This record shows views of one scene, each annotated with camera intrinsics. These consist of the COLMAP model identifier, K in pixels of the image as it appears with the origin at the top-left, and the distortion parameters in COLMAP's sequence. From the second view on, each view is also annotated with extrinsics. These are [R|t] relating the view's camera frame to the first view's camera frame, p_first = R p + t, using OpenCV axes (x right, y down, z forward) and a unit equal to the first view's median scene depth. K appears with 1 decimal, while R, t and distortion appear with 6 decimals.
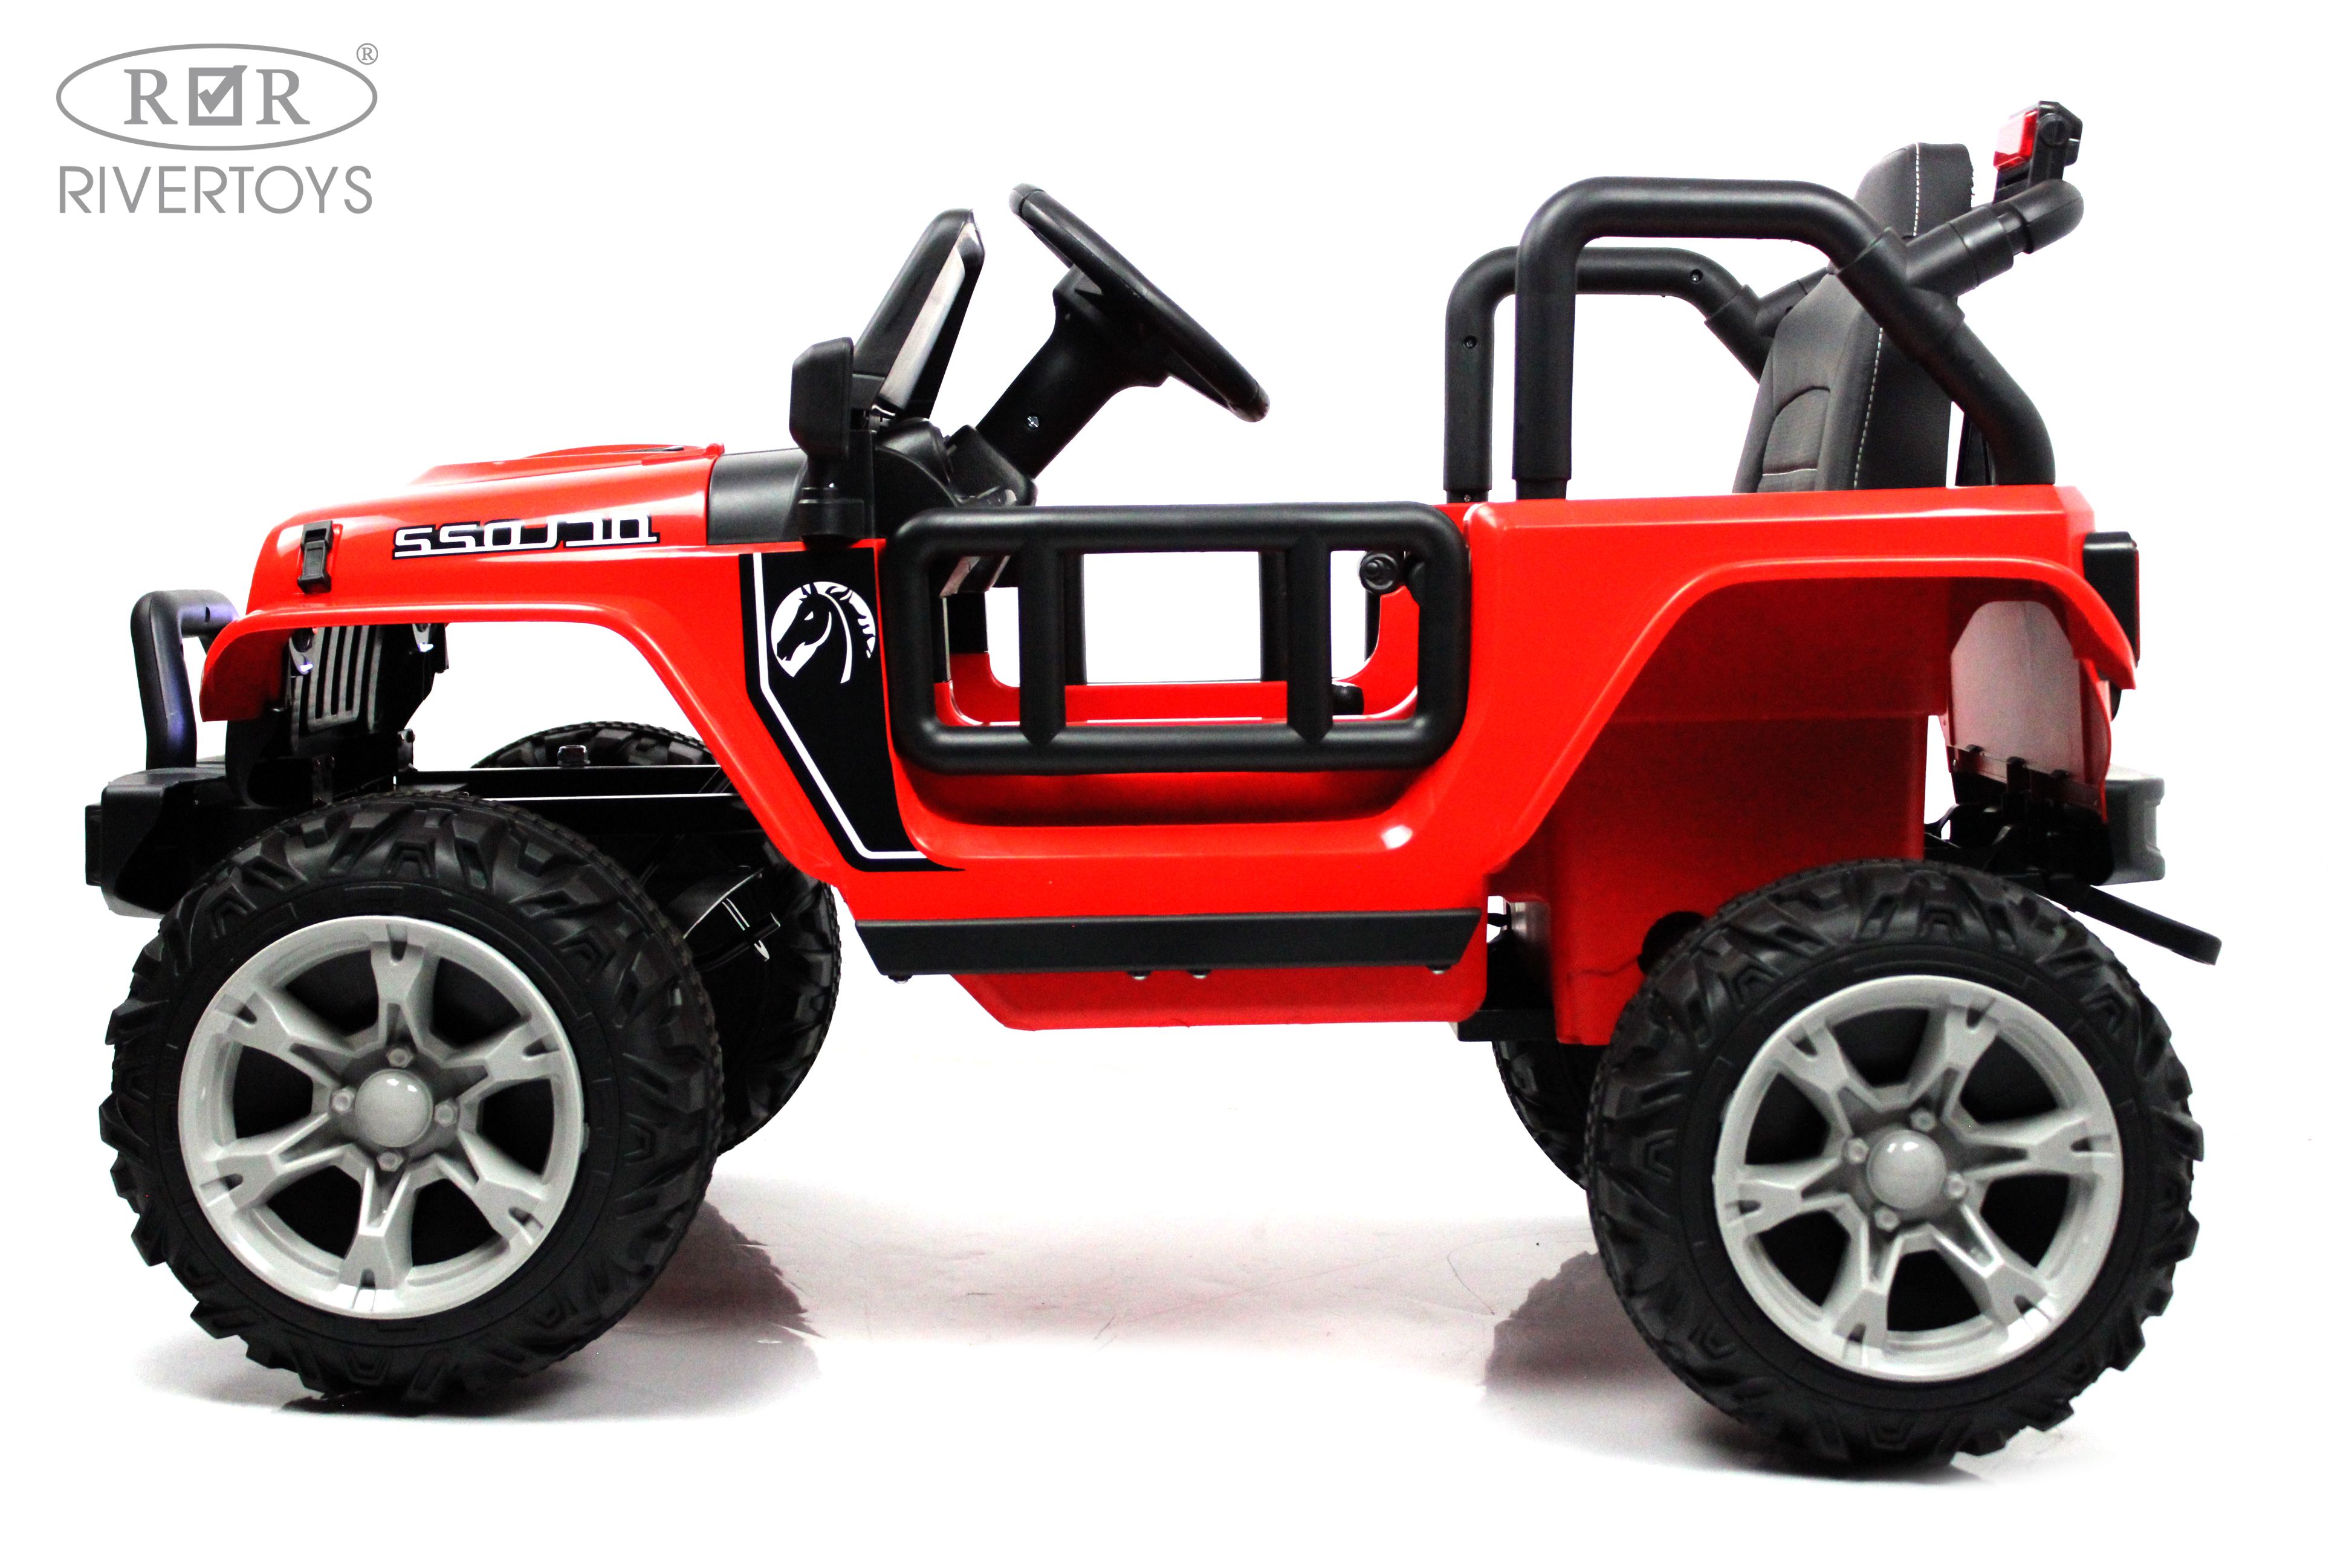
lens RADIAL K [[3626.3, 0, 1171.4], [0, 3626.3, 758.2], [0, 0, 1]] dist [-0.048018, 0.000000]
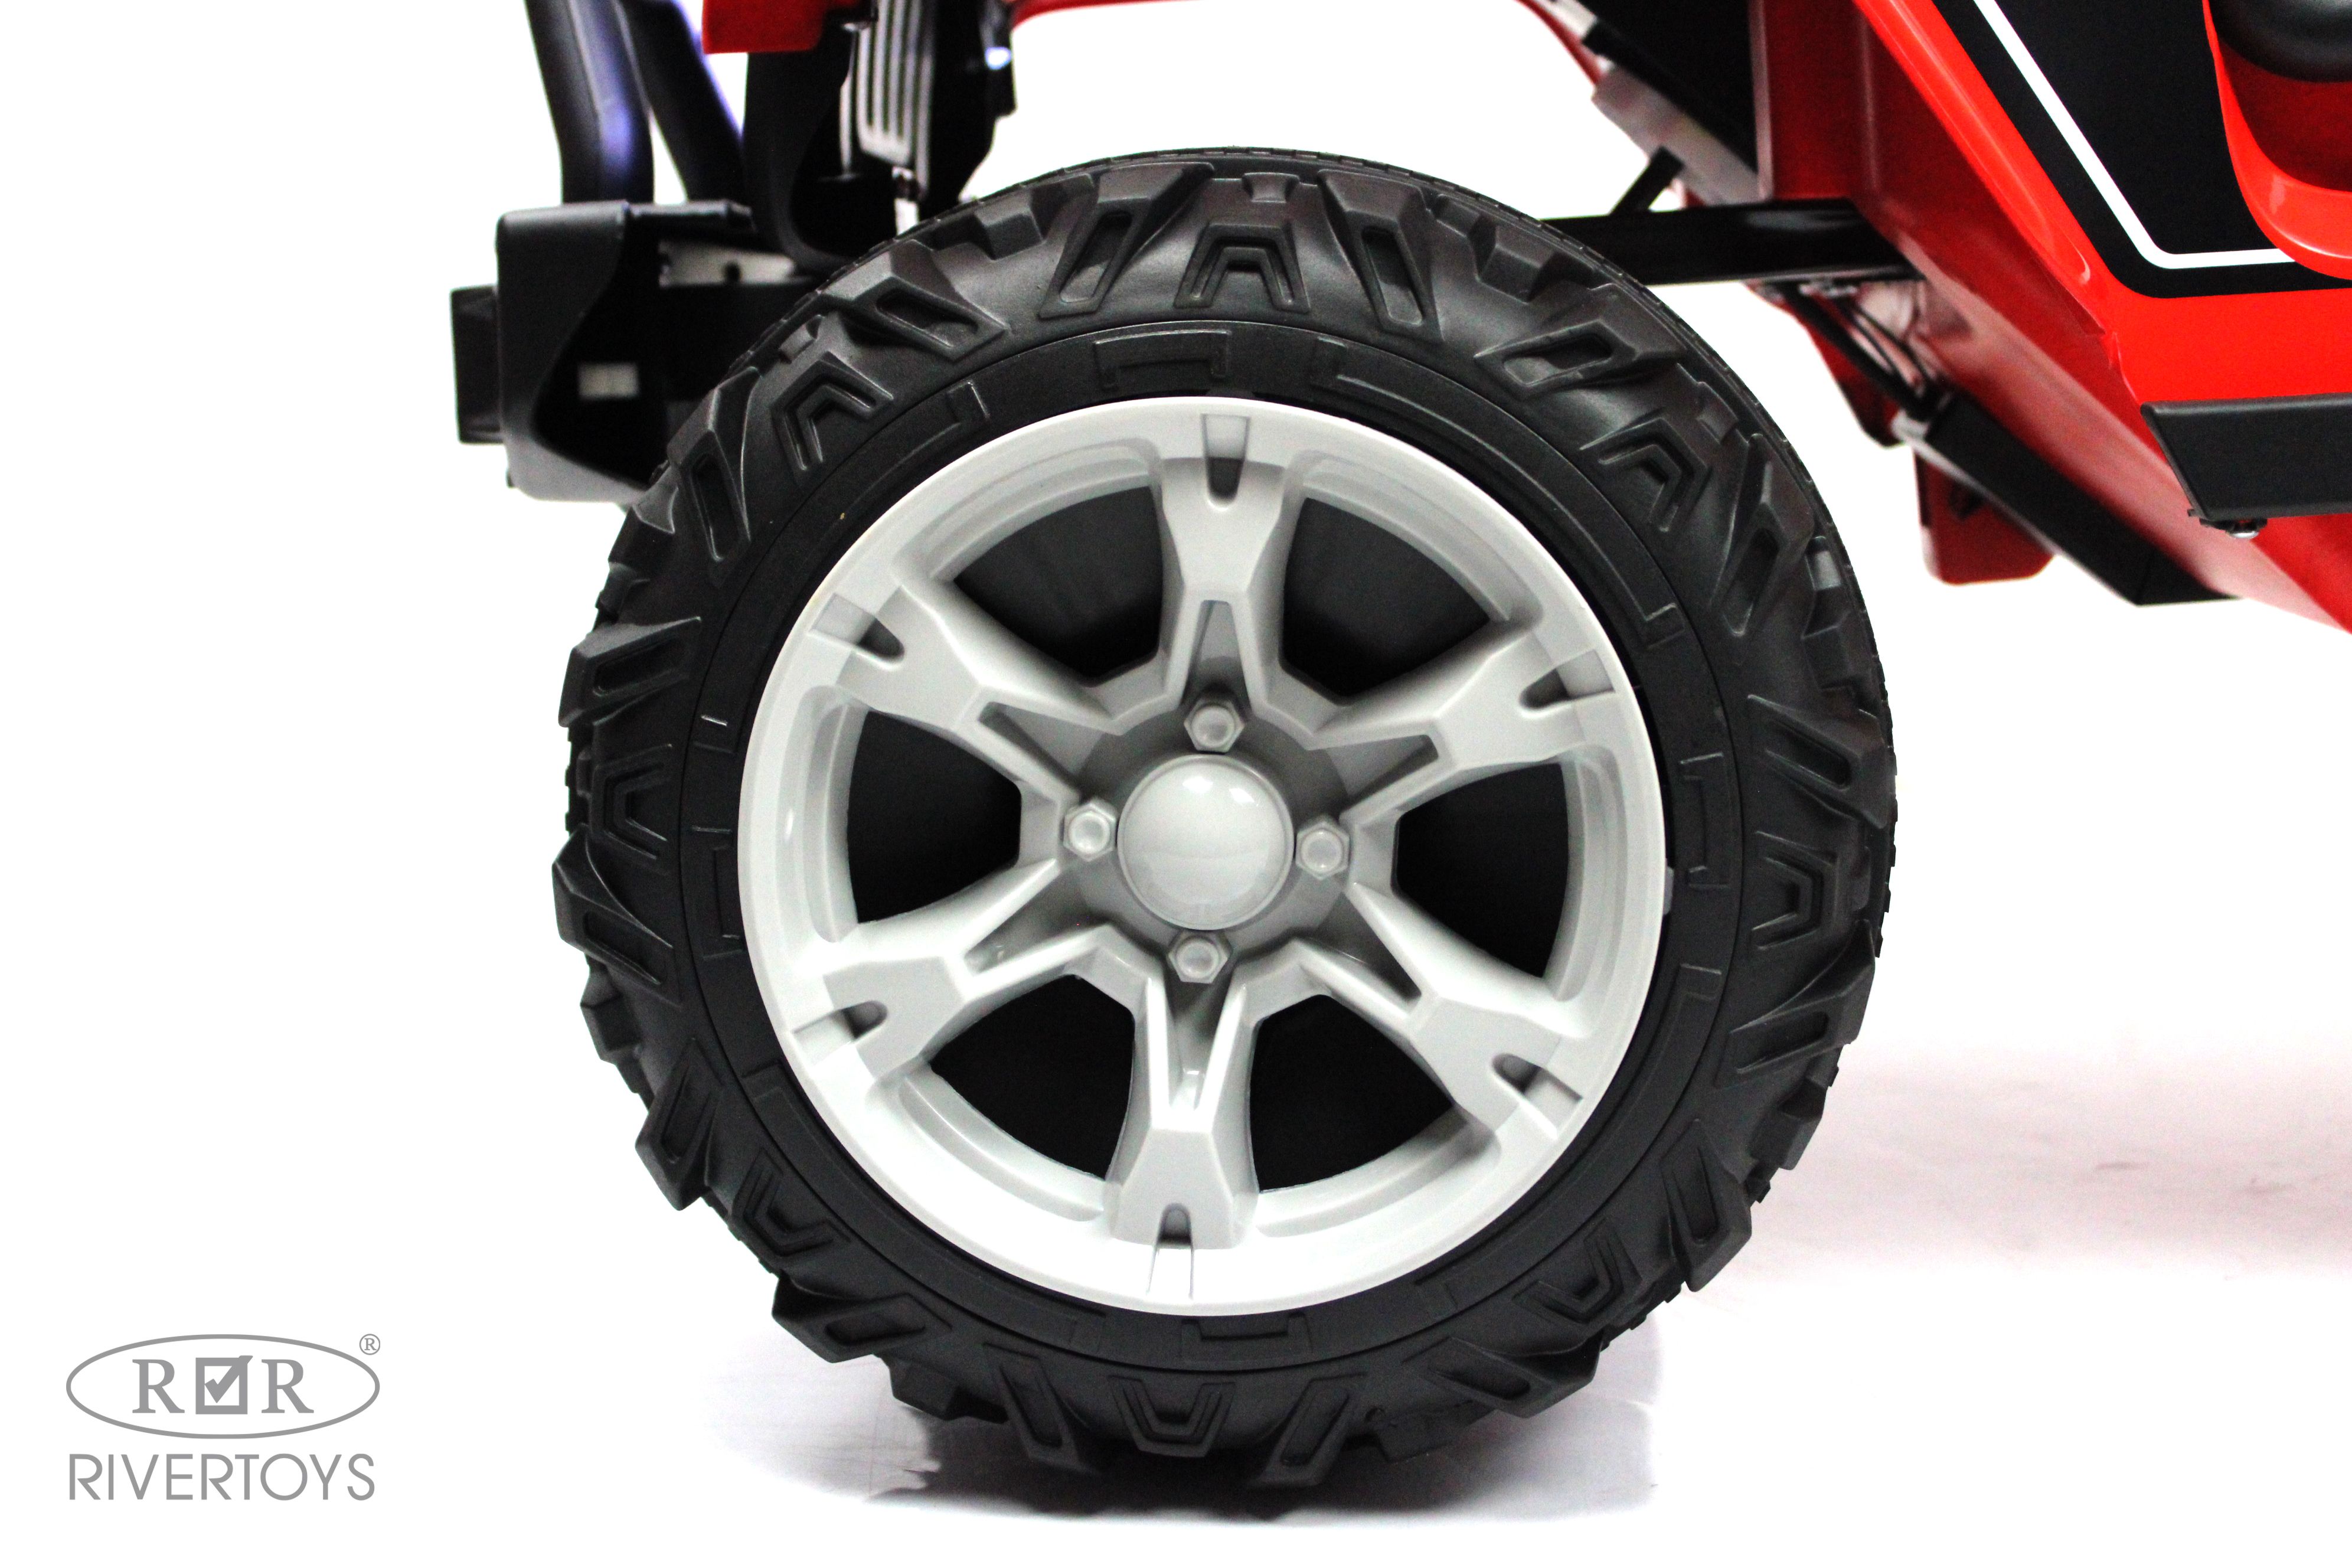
lens RADIAL K [[3626.3, 0, 1192.7], [0, 3626.3, 792.9], [0, 0, 1]] dist [-0.048018, 0.000000]
pose [[0.997707, -0.037155, -0.056570, -0.176139], [0.040928, 0.996909, 0.067065, 0.055761], [0.053904, -0.069227, 0.996144, 0.510450]]
